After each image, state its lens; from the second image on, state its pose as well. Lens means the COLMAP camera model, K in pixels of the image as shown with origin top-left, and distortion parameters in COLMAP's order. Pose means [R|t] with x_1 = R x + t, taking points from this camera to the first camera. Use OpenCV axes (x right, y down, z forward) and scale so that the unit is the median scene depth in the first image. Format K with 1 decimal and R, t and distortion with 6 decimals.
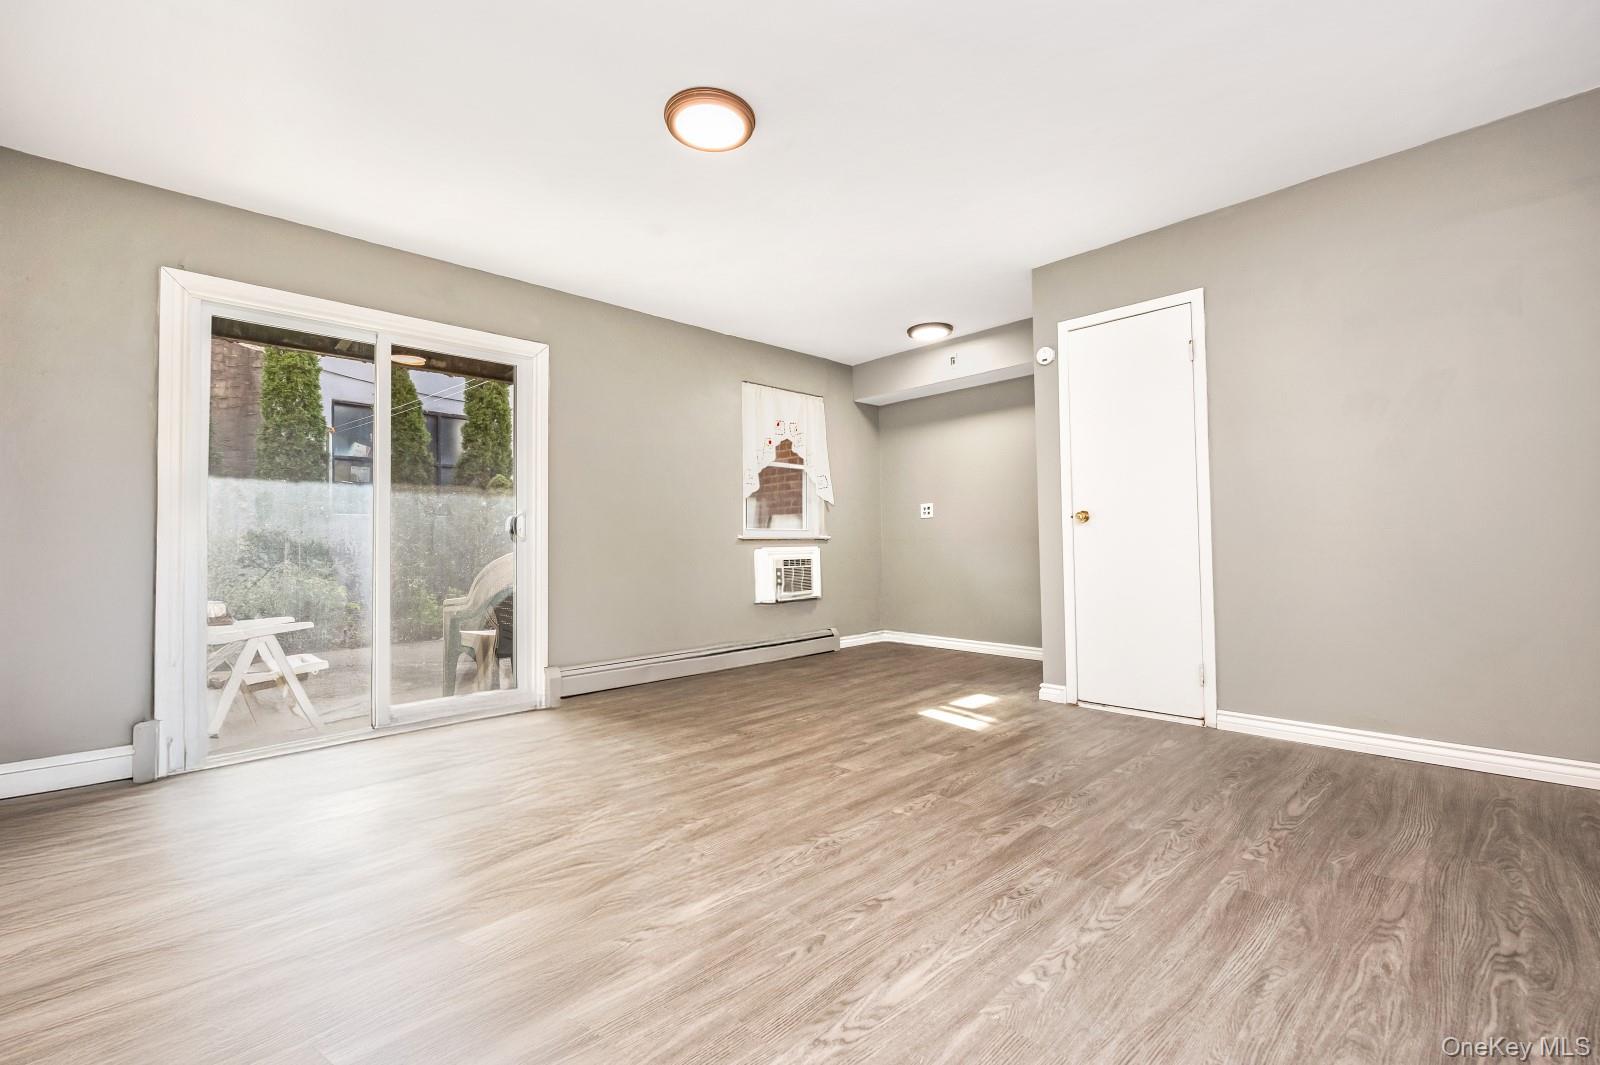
lens RADIAL K [[655.0, 0, 795.9], [0, 655.0, 533.6], [0, 0, 1]] dist [-0.000545, -0.000103]
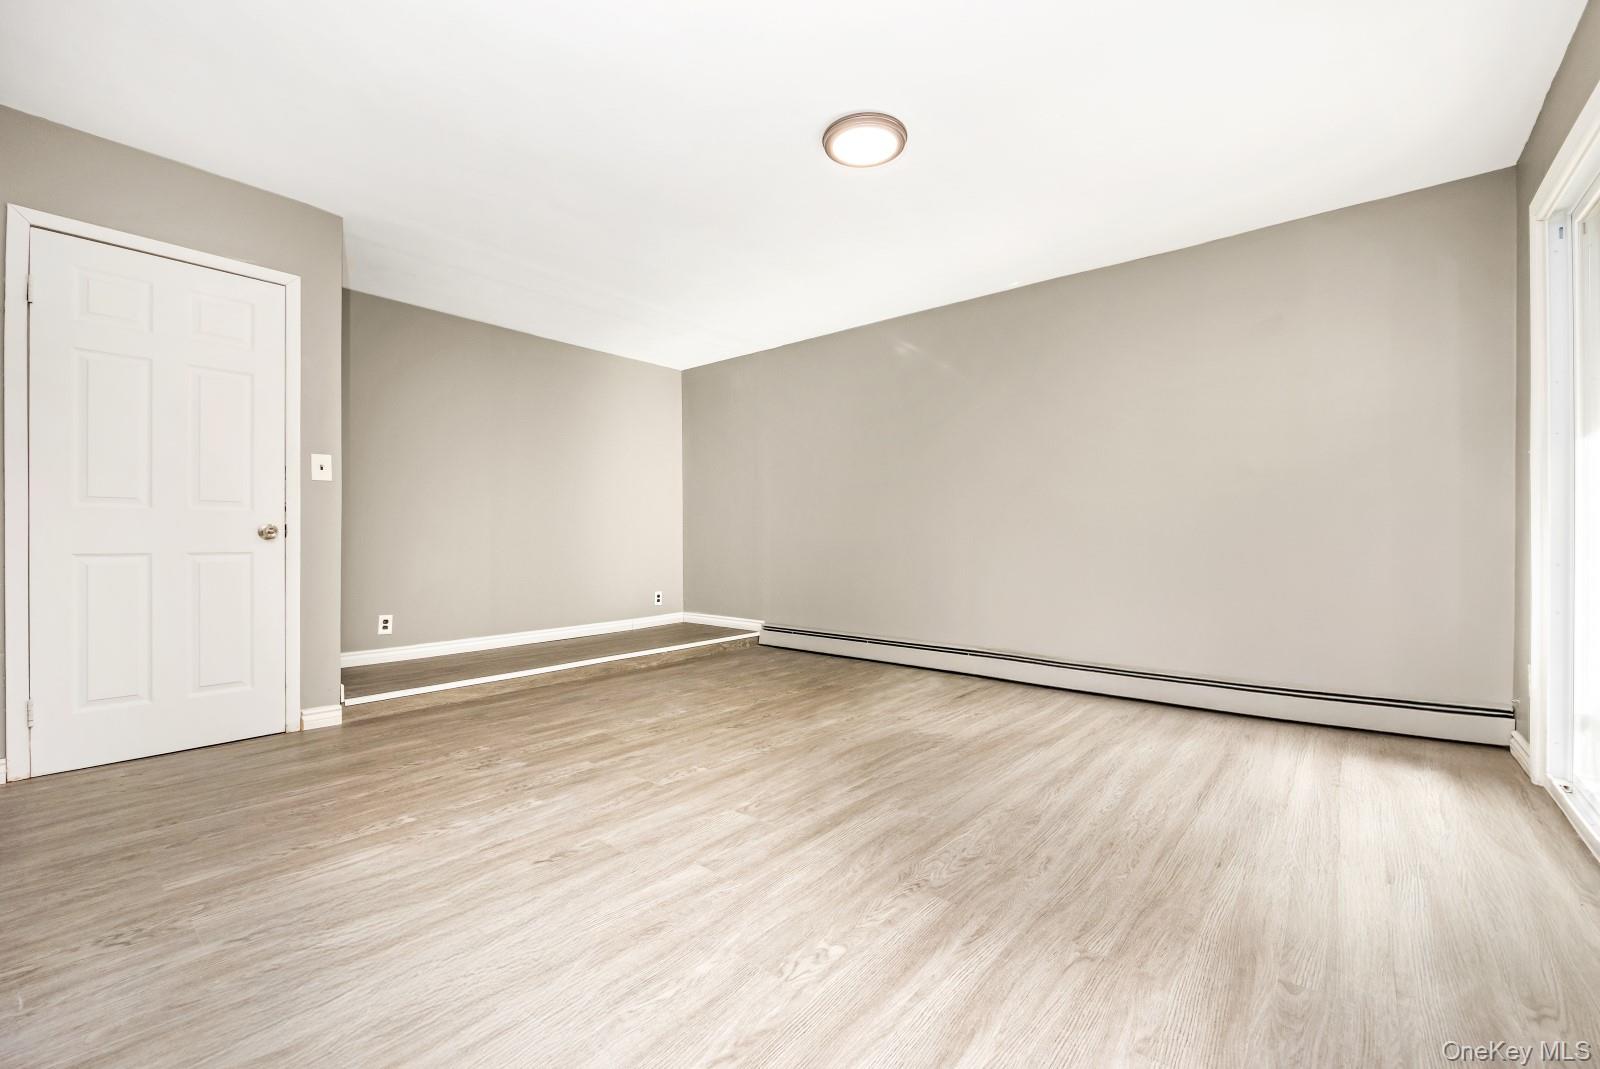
lens RADIAL K [[655.0, 0, 804.5], [0, 655.0, 537.4], [0, 0, 1]] dist [-0.000545, -0.000103]
pose [[-0.992454, 0.016099, -0.121555, 0.112081], [0.018276, 0.999692, -0.016816, 0.037005], [0.121247, -0.018910, -0.992442, 2.204220]]
